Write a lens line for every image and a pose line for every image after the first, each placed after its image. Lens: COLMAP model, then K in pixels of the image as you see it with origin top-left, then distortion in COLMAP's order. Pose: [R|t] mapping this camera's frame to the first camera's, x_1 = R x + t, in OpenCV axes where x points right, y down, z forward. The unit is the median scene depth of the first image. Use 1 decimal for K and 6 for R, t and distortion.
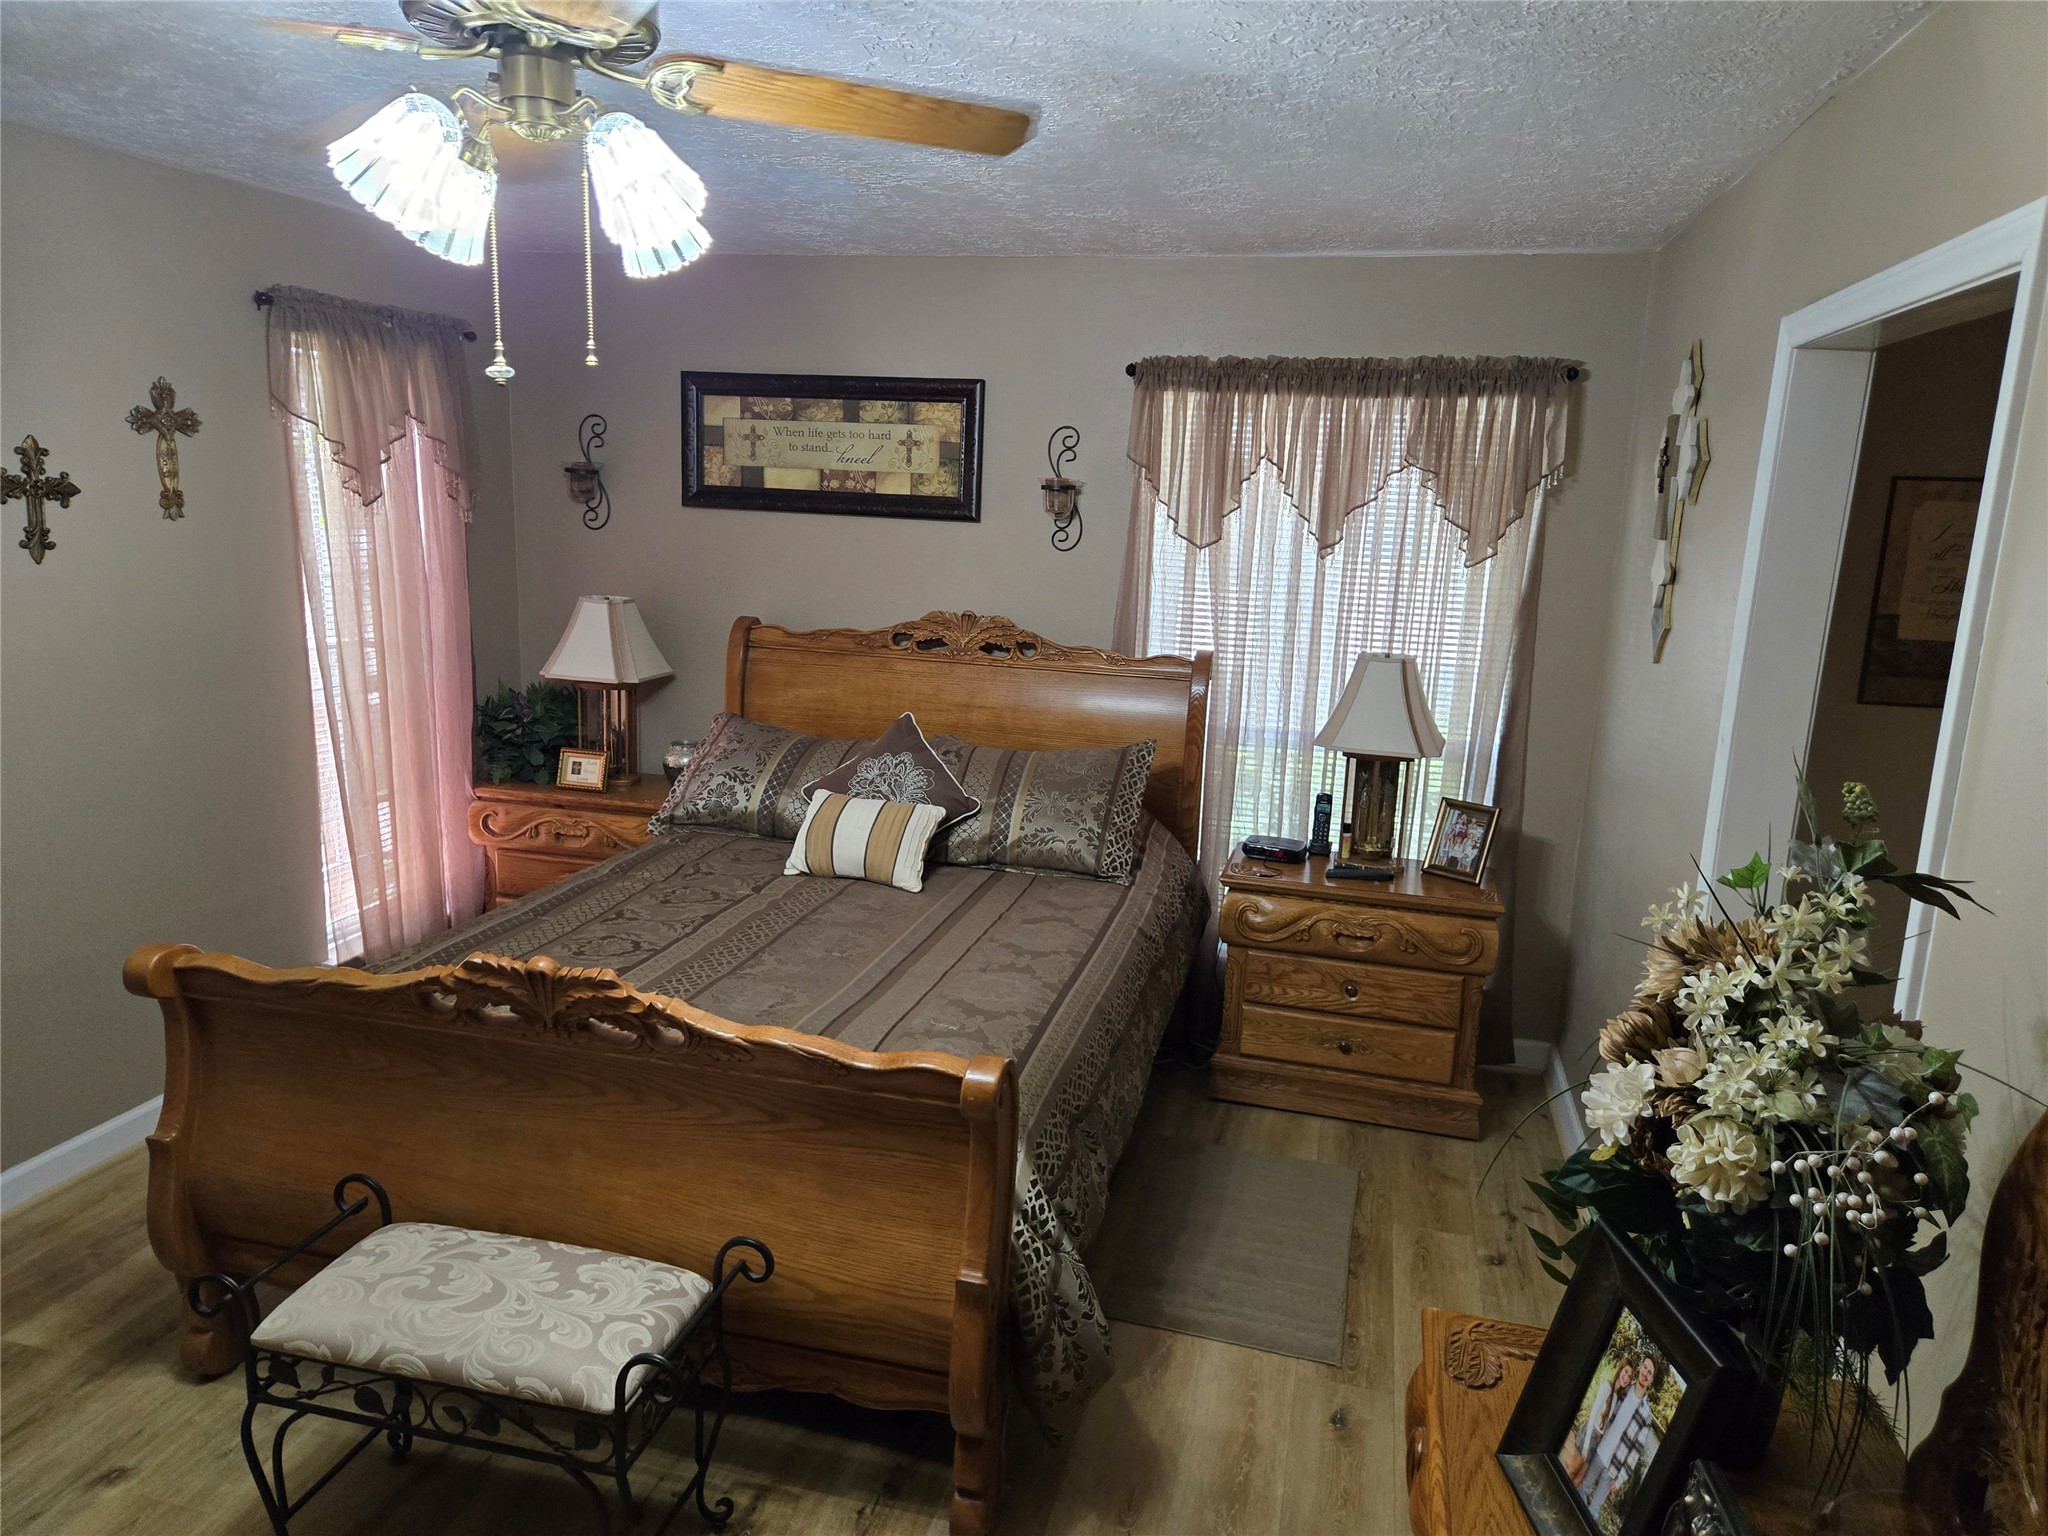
lens RADIAL K [[1378.4, 0, 1025.0], [0, 1378.4, 771.6], [0, 0, 1]] dist [0.055512, -0.020116]
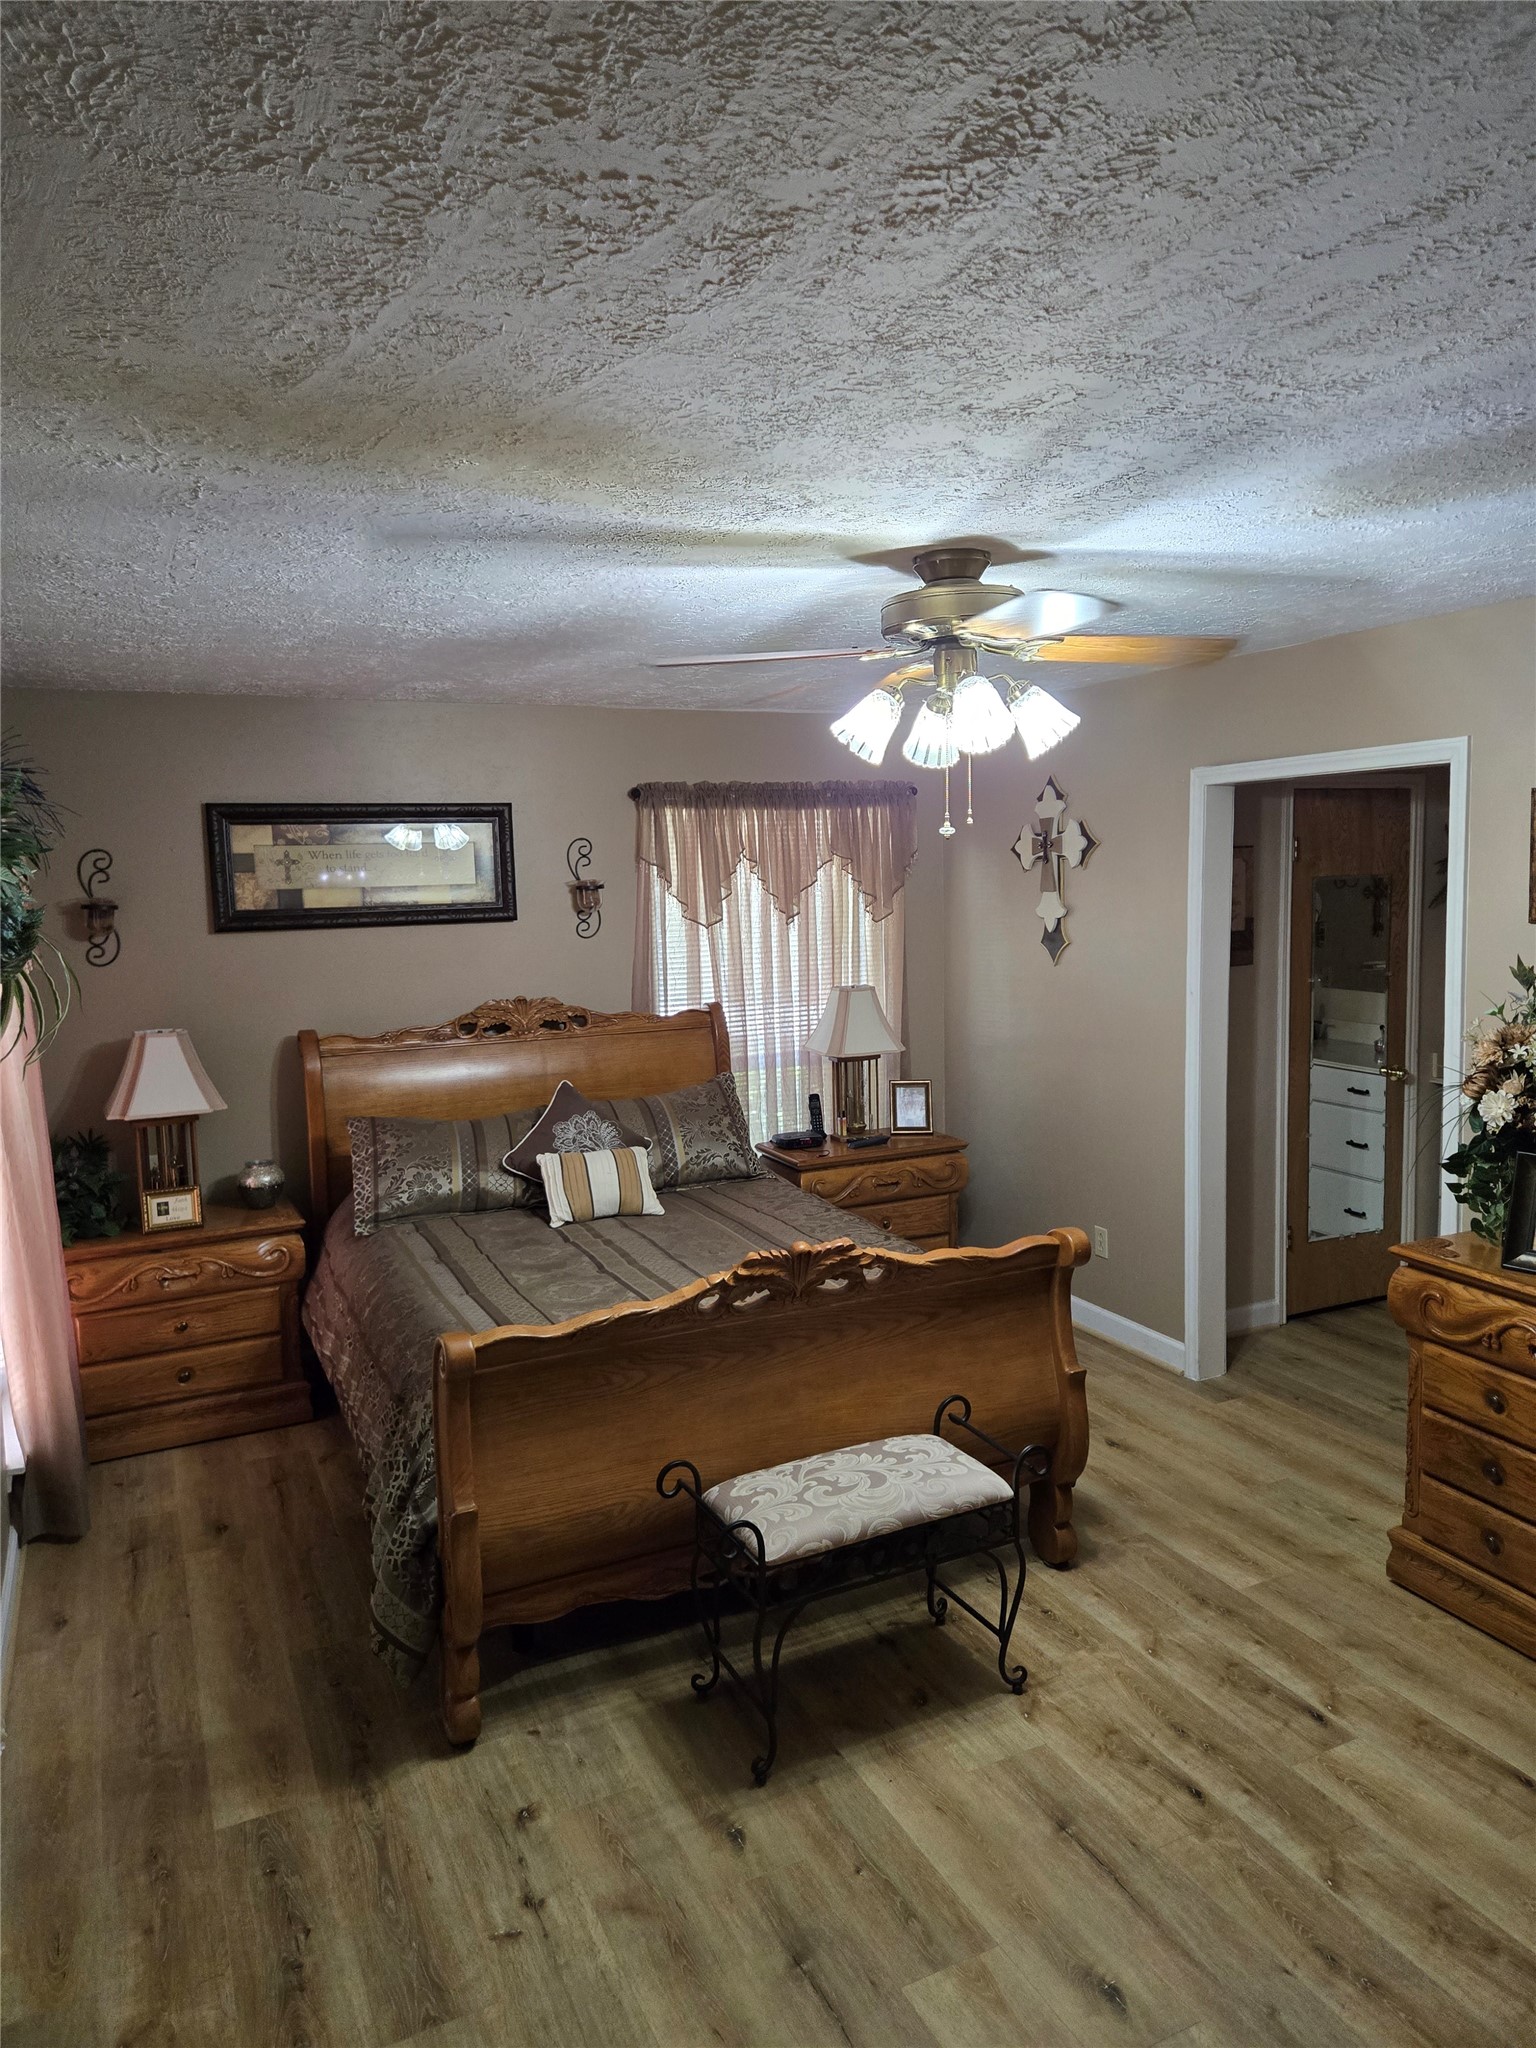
lens RADIAL K [[1378.4, 0, 800.1], [0, 1378.4, 1005.7], [0, 0, 1]] dist [0.055512, -0.020116]
pose [[0.757080, -0.125525, 0.641150, -0.624827], [0.190702, 0.981090, -0.033106, -0.026019], [-0.624870, 0.147333, 0.766701, -0.040109]]
